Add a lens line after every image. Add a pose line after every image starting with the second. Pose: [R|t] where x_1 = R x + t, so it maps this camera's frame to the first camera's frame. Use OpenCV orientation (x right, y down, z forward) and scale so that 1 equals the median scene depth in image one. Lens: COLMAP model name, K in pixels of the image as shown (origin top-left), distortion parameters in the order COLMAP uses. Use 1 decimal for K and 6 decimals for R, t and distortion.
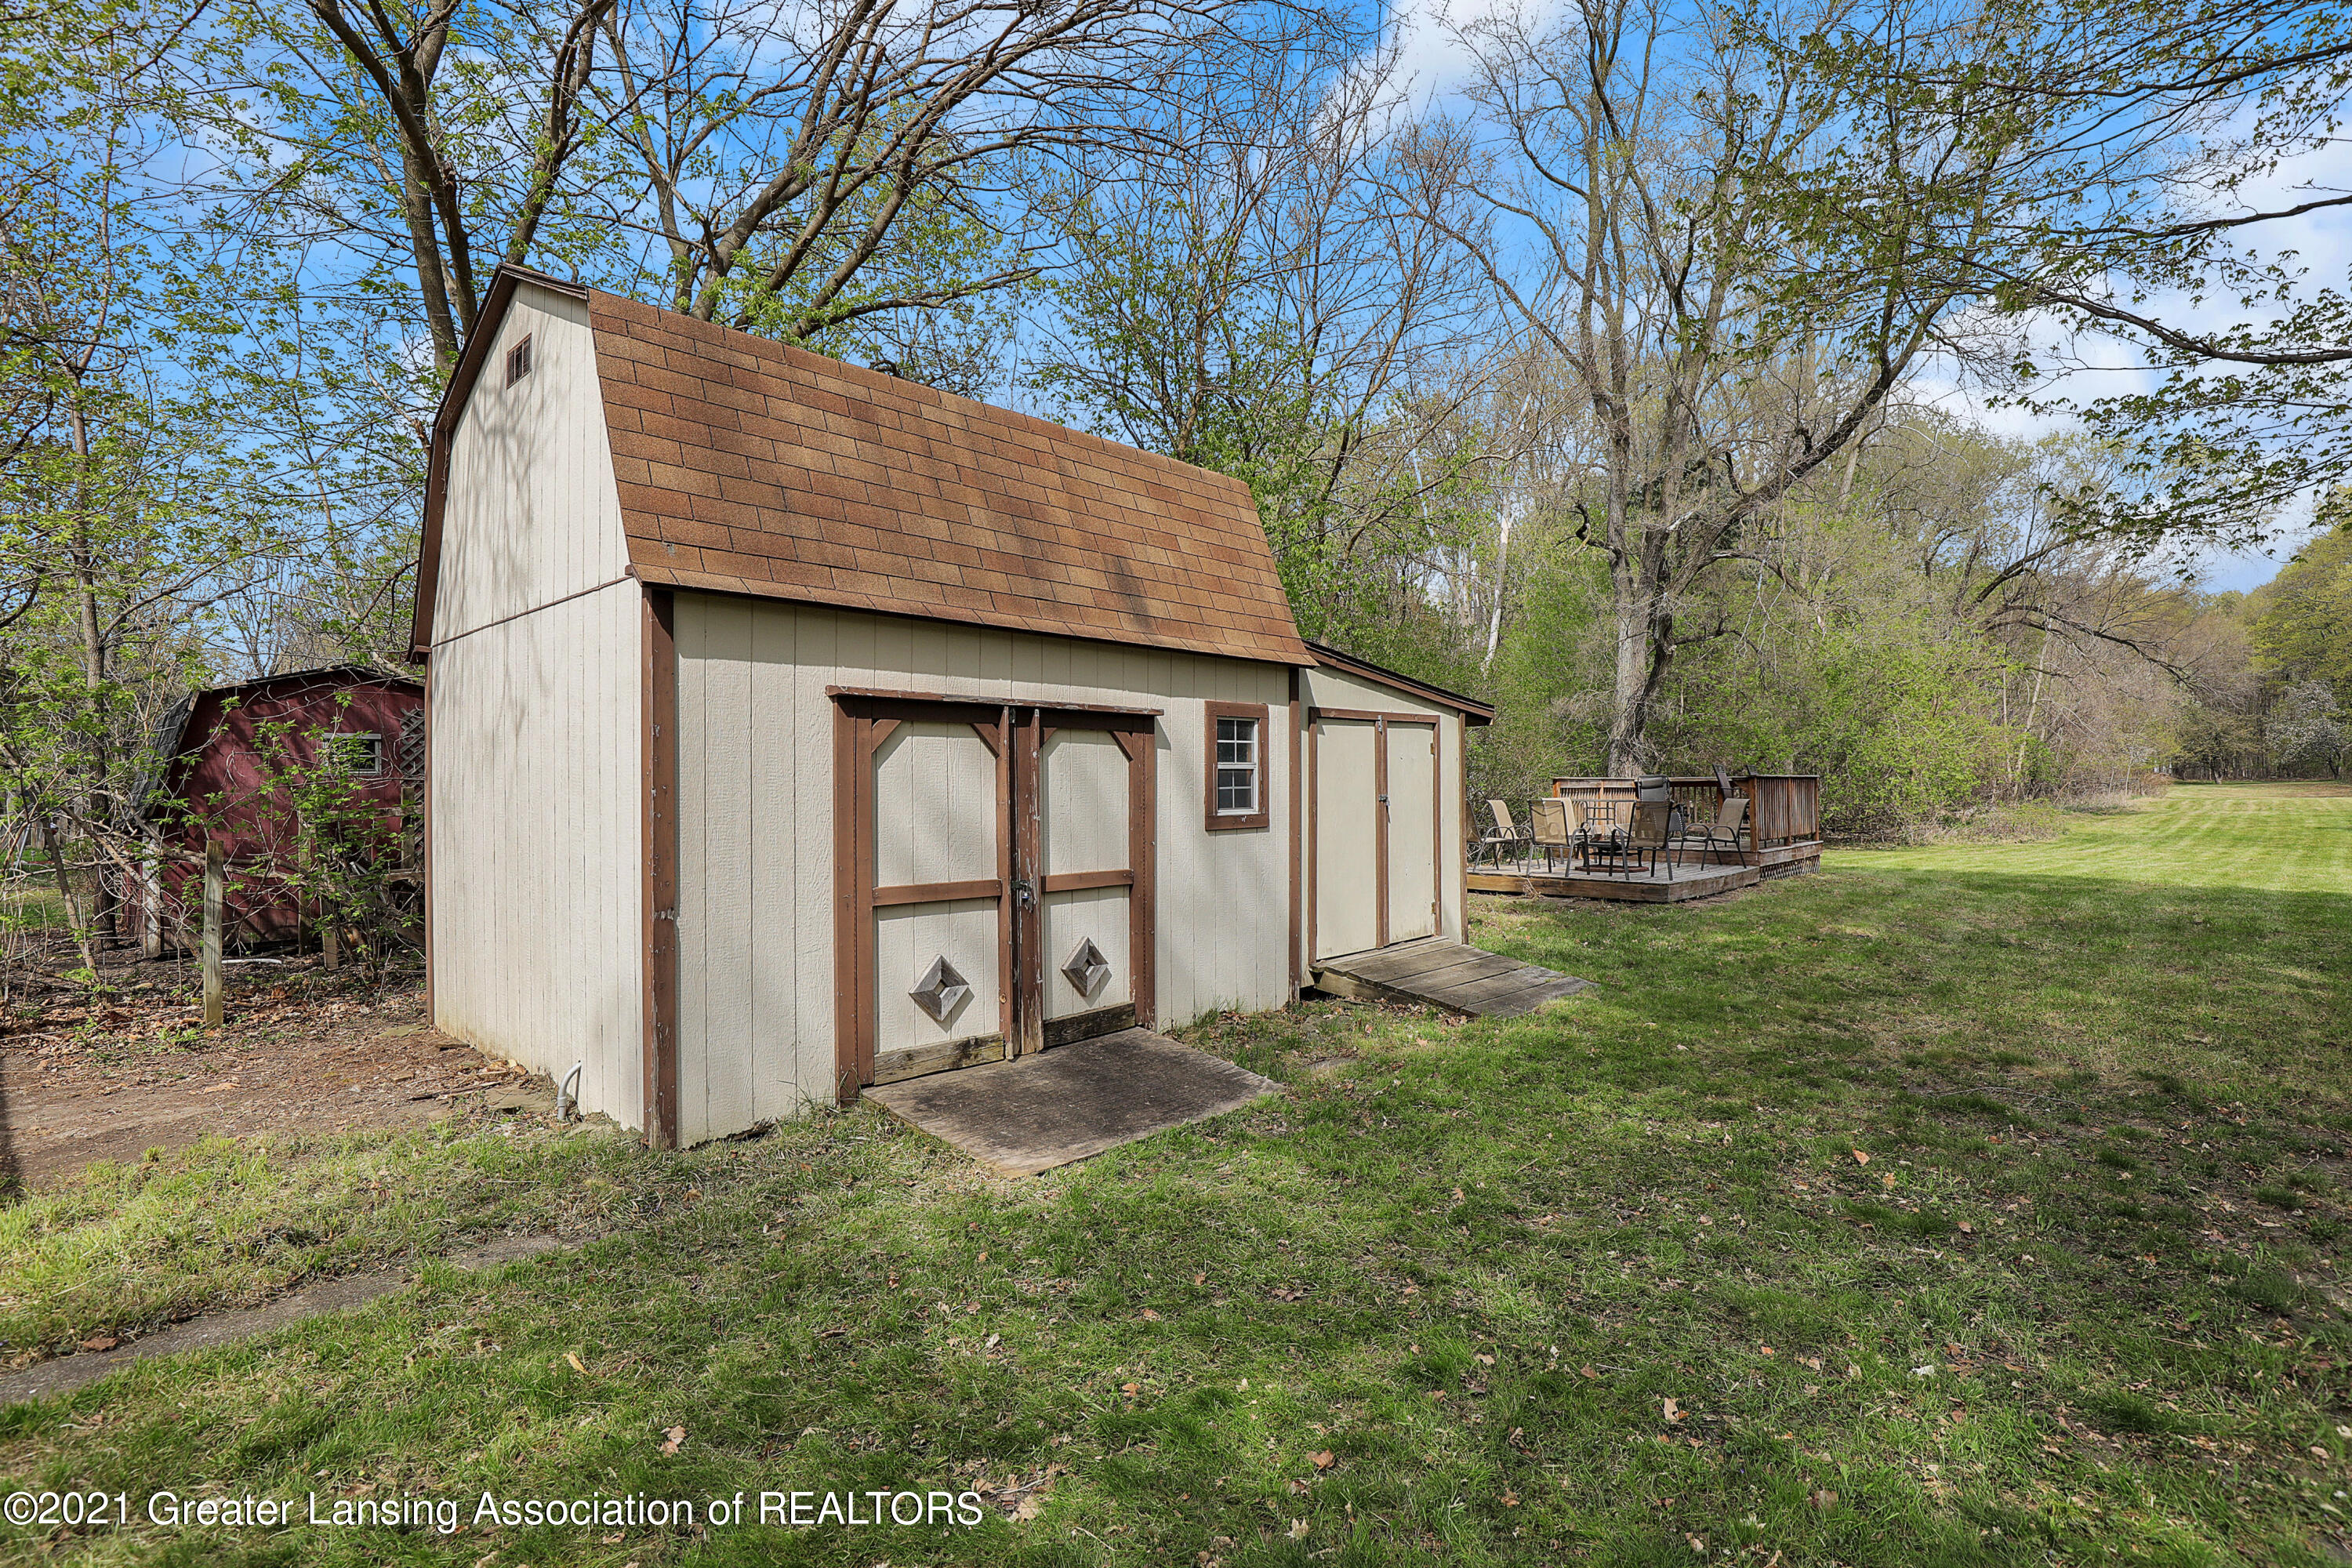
lens RADIAL K [[1093.1, 0, 1191.4], [0, 1093.1, 783.2], [0, 0, 1]] dist [-0.030564, 0.002043]
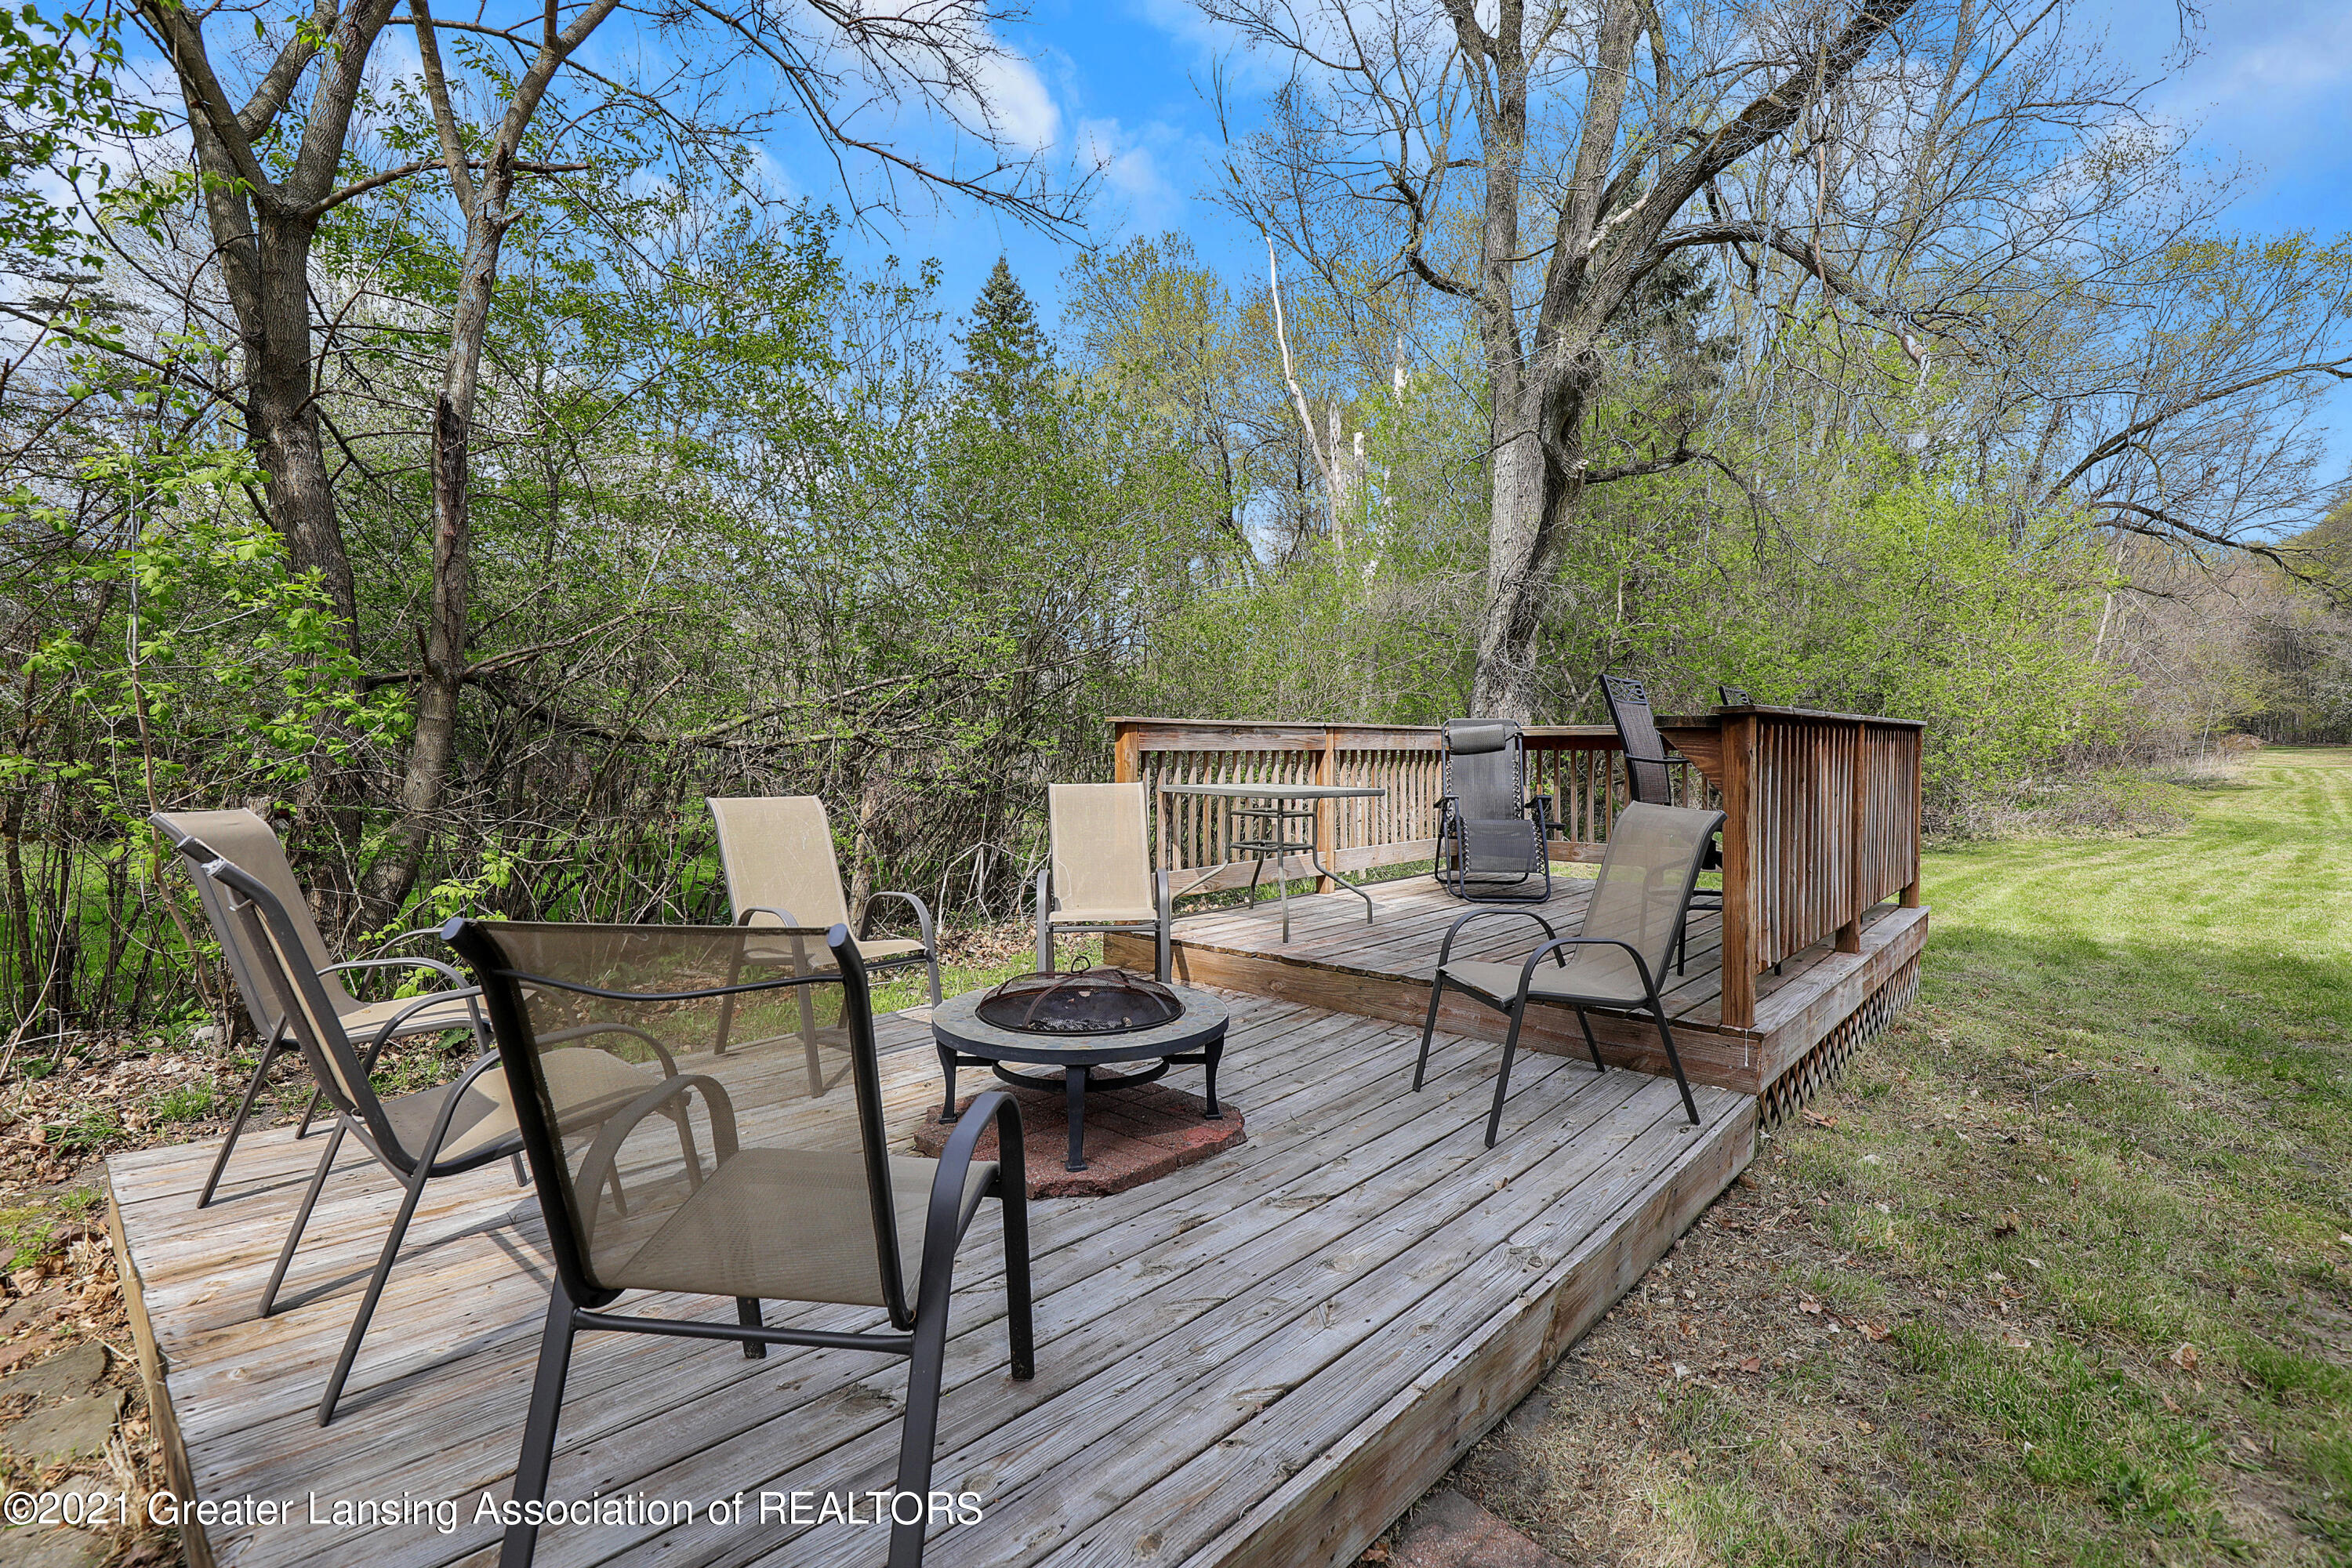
lens RADIAL K [[1093.1, 0, 1172.2], [0, 1093.1, 785.9], [0, 0, 1]] dist [-0.030564, 0.002043]
pose [[0.999973, 0.007148, -0.001658, 0.253215], [-0.007071, 0.999071, 0.042502, 0.000567], [0.001960, -0.042489, 0.999095, 0.489606]]
